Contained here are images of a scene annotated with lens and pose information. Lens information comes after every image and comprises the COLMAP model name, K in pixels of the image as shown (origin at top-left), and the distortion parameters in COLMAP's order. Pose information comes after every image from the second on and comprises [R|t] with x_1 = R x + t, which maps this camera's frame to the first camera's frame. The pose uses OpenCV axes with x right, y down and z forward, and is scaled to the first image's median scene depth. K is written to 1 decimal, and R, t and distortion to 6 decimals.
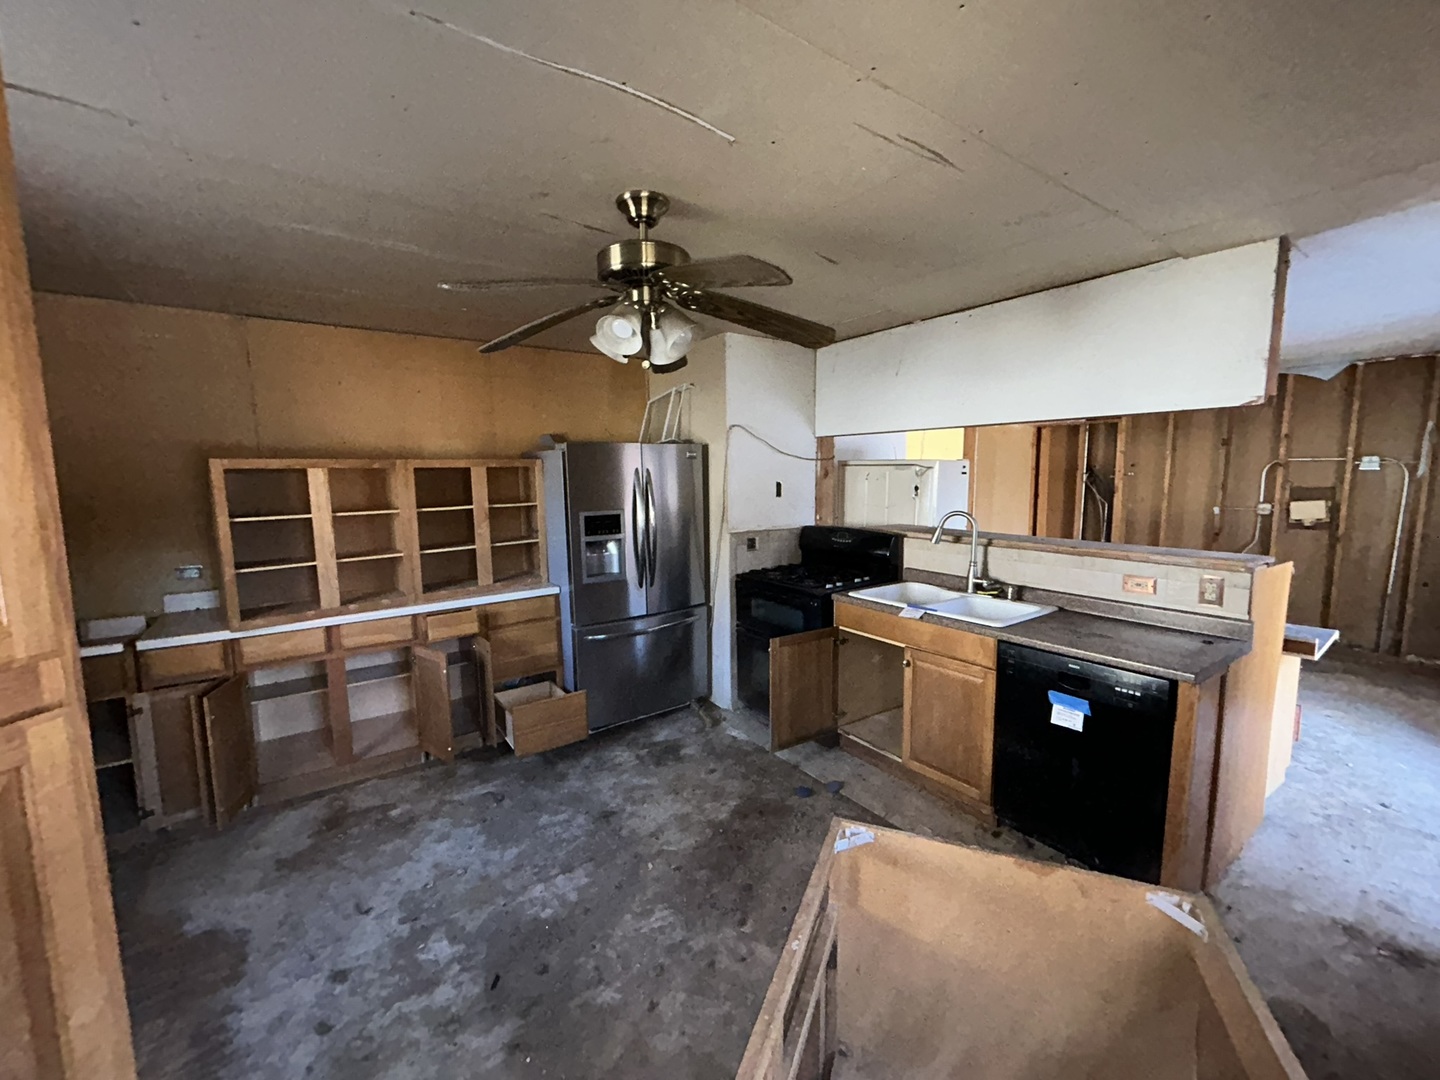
lens RADIAL K [[578.7, 0, 720.0], [0, 578.7, 536.9], [0, 0, 1]] dist [0.001216, 0.000273]
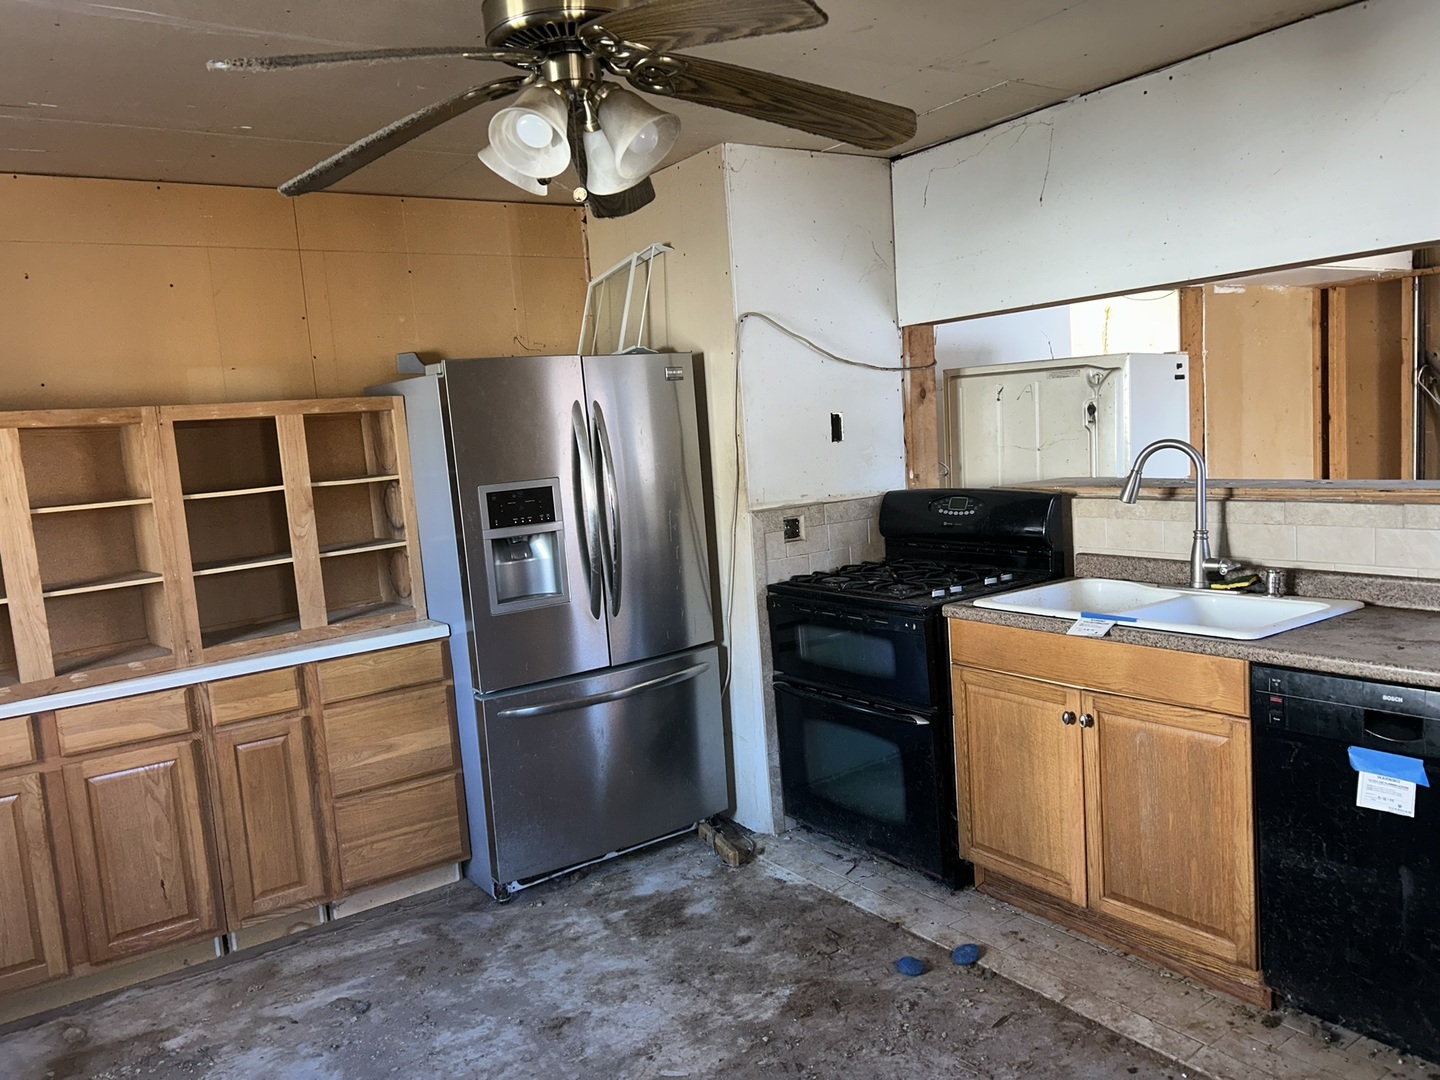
lens RADIAL K [[1081.7, 0, 718.5], [0, 1081.7, 547.1], [0, 0, 1]] dist [0.054143, -0.048456]
pose [[0.998107, -0.058583, -0.018712, 0.003530], [0.058588, 0.998282, -0.000267, 0.031852], [0.018695, -0.000830, 0.999825, -0.033838]]
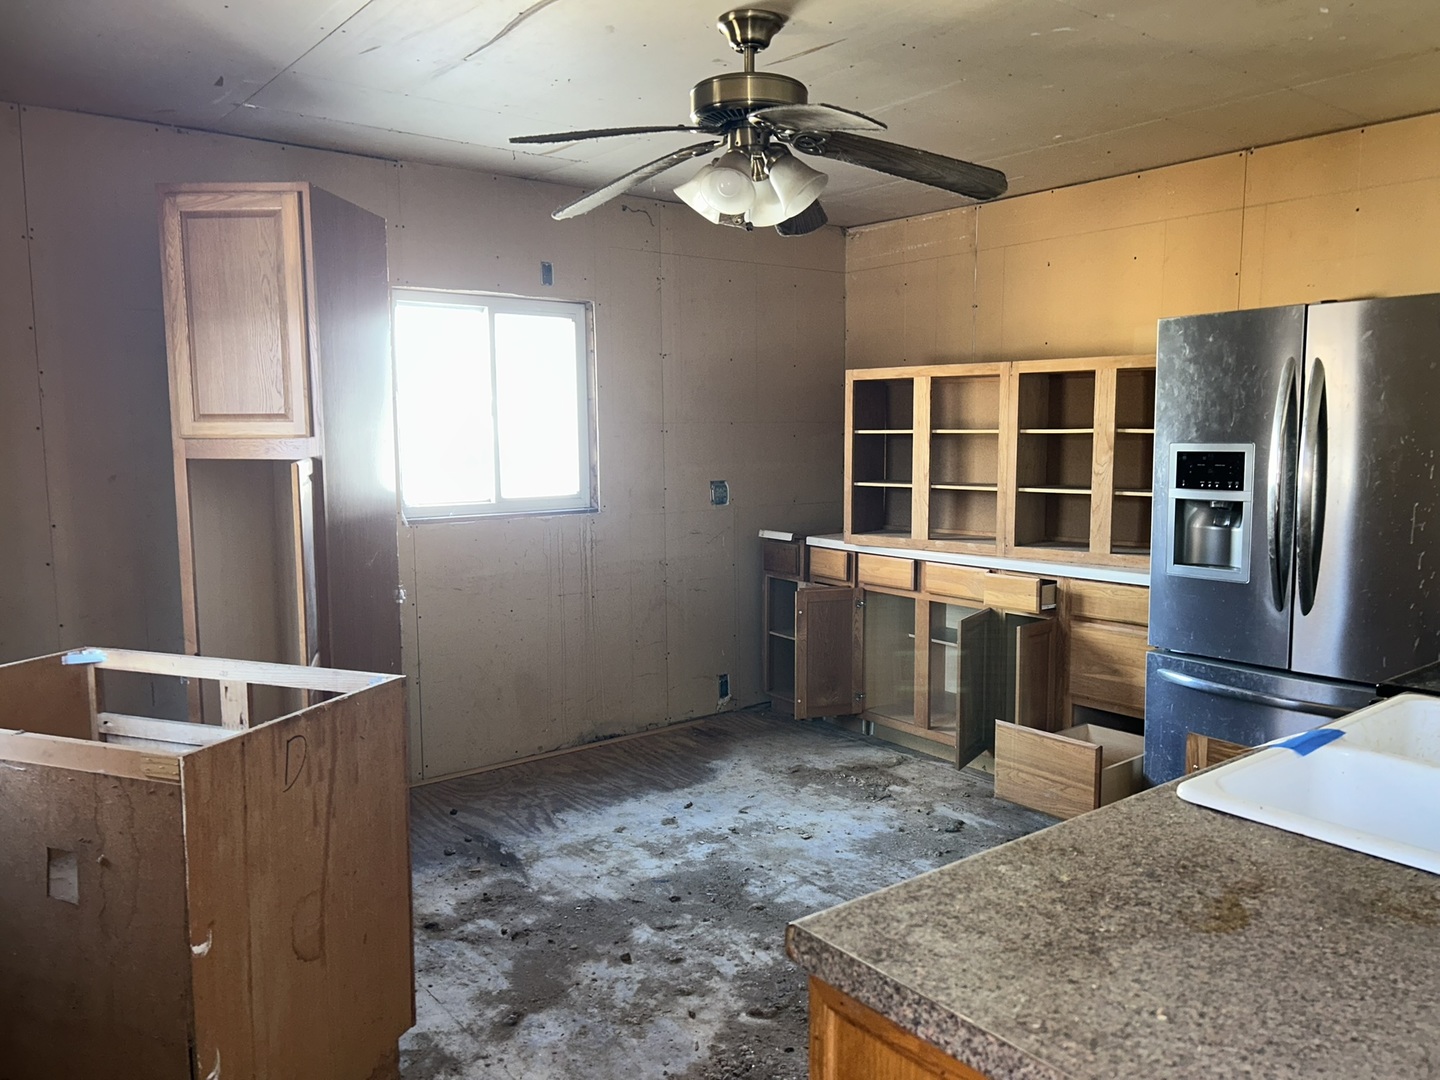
lens RADIAL K [[1081.7, 0, 711.7], [0, 1081.7, 543.8], [0, 0, 1]] dist [0.054143, -0.048456]
pose [[0.046640, 0.121203, -0.991531, 0.870456], [-0.112267, 0.986959, 0.115363, -0.021535], [0.992583, 0.105936, 0.059638, 0.562542]]
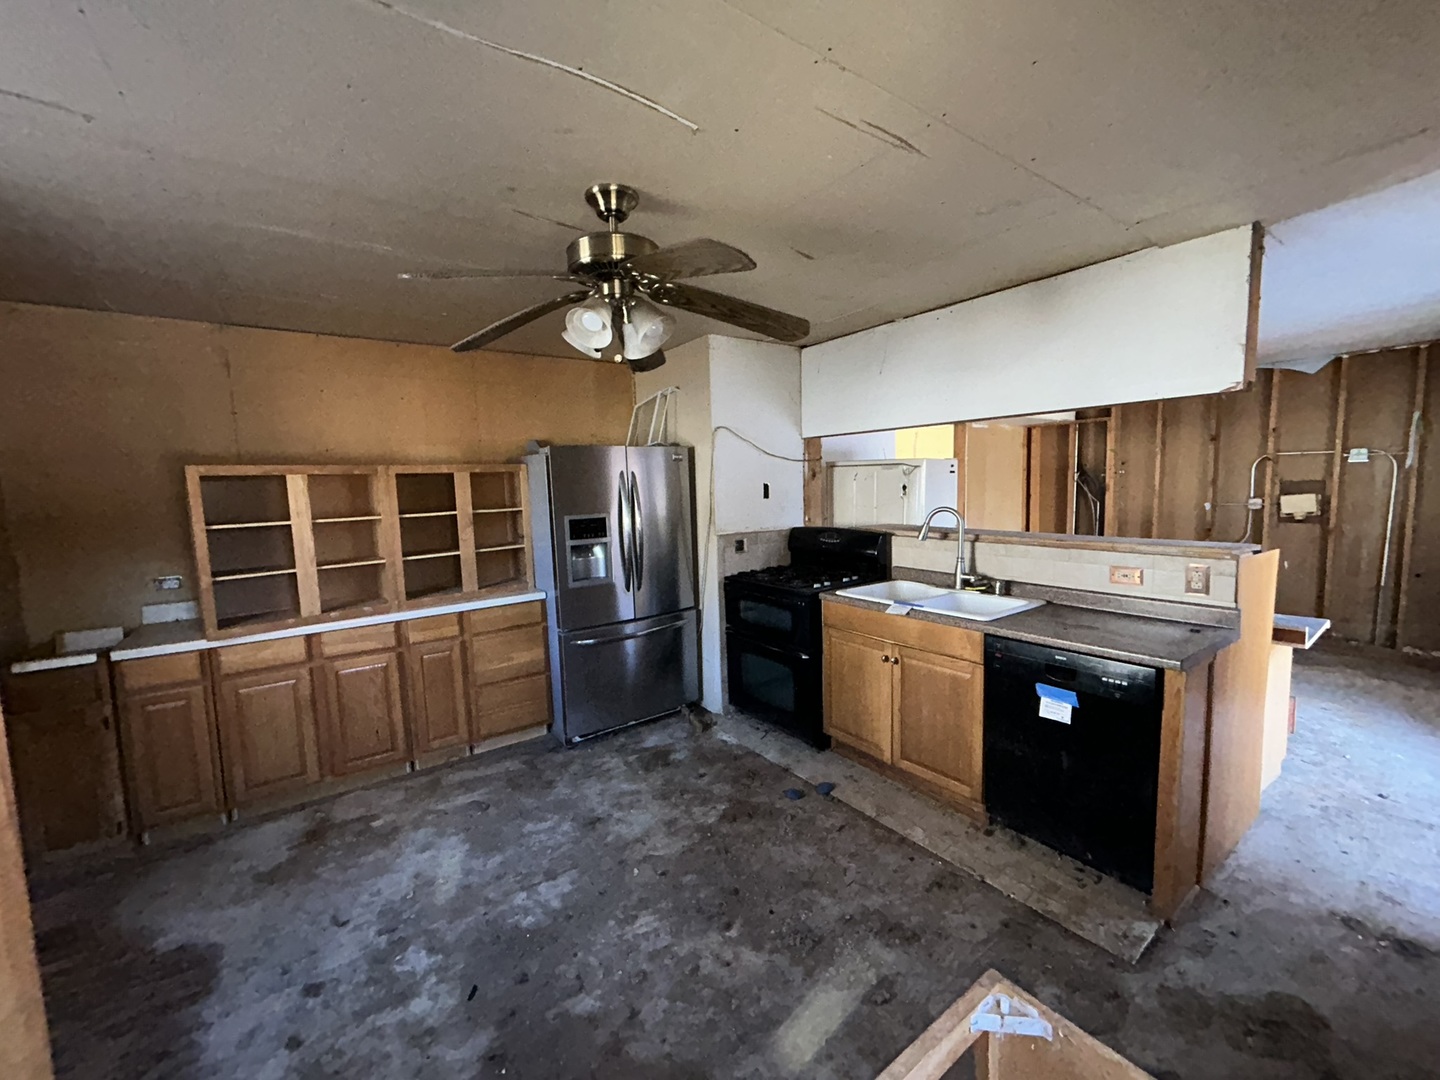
lens RADIAL K [[578.7, 0, 720.4], [0, 578.7, 537.3], [0, 0, 1]] dist [0.001216, 0.000273]
pose [[0.999829, -0.018306, 0.002423, 0.024040], [0.018348, 0.999659, -0.018557, 0.018757], [-0.002082, 0.018598, 0.999825, 0.007850]]
